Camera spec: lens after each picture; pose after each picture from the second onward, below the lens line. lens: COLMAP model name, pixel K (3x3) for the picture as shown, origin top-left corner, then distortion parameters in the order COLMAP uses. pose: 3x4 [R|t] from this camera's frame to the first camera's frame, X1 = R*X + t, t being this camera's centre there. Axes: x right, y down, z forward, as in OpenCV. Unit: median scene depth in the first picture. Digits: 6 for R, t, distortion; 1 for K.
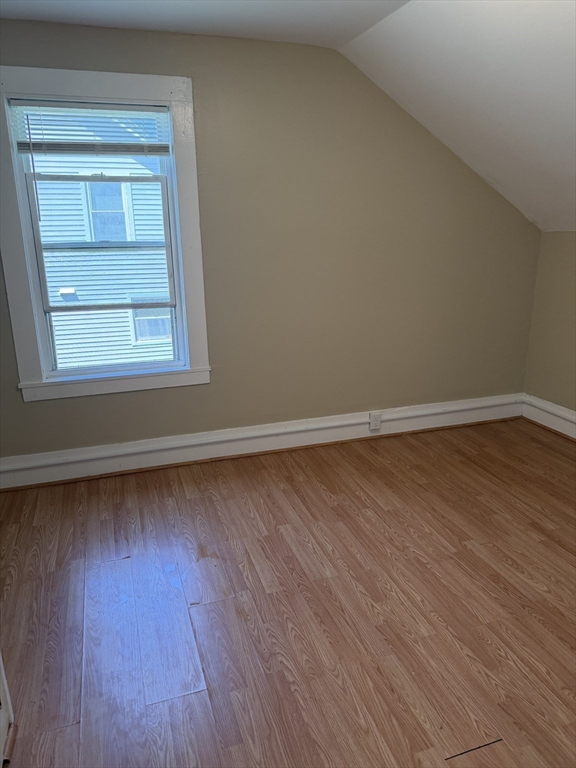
lens RADIAL K [[540.9, 0, 288.0], [0, 540.9, 384.0], [0, 0, 1]] dist [0.046583, -0.043065]
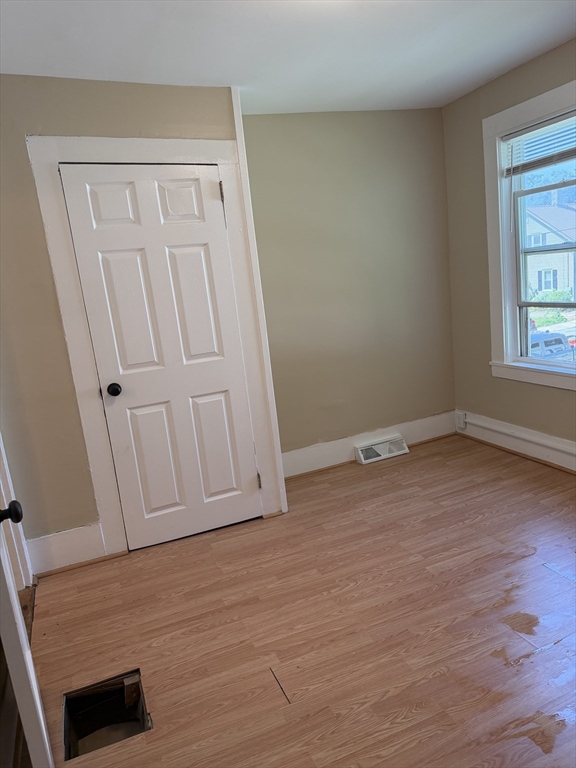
lens RADIAL K [[540.9, 0, 288.0], [0, 540.9, 384.0], [0, 0, 1]] dist [0.046583, -0.043065]
pose [[0.076449, 0.205833, -0.975596, 0.797212], [-0.172665, 0.966410, 0.190364, -0.120634], [0.982009, 0.153899, 0.109421, 0.452292]]
